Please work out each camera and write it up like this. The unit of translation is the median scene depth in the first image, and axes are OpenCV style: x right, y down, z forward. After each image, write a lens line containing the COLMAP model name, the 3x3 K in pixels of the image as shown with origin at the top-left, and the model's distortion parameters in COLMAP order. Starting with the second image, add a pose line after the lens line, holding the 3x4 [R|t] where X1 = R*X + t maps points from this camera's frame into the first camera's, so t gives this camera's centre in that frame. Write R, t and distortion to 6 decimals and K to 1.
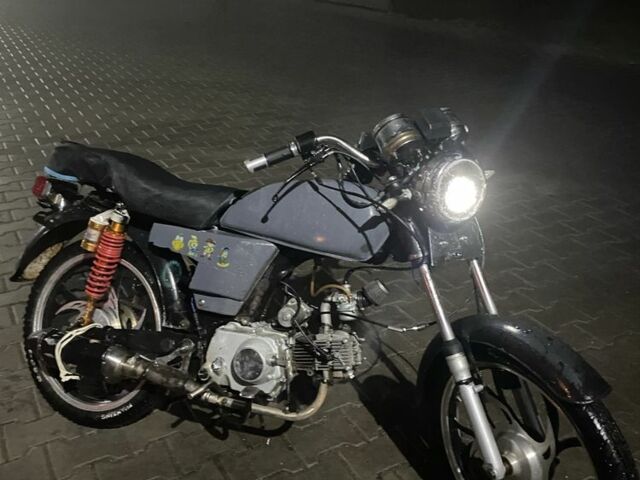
lens RADIAL K [[650.7, 0, 320.0], [0, 650.7, 240.0], [0, 0, 1]] dist [-0.008464, -0.031825]
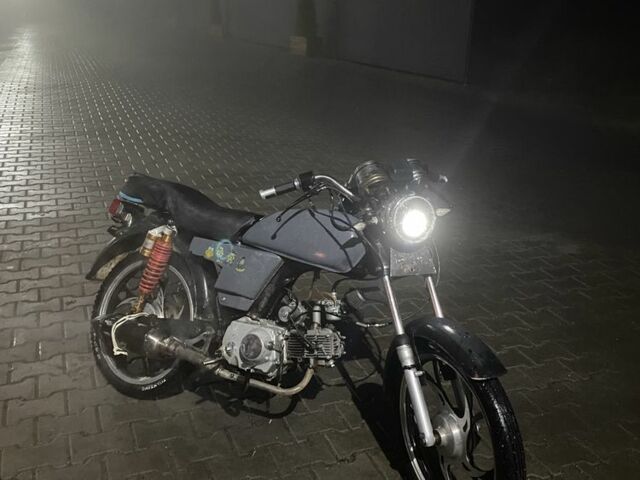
lens RADIAL K [[650.7, 0, 320.0], [0, 650.7, 240.0], [0, 0, 1]] dist [-0.008464, -0.031825]
pose [[0.990094, 0.063770, -0.125090, 0.165202], [-0.075371, 0.993058, -0.090311, 0.082957], [0.118462, 0.098844, 0.988027, -0.267996]]
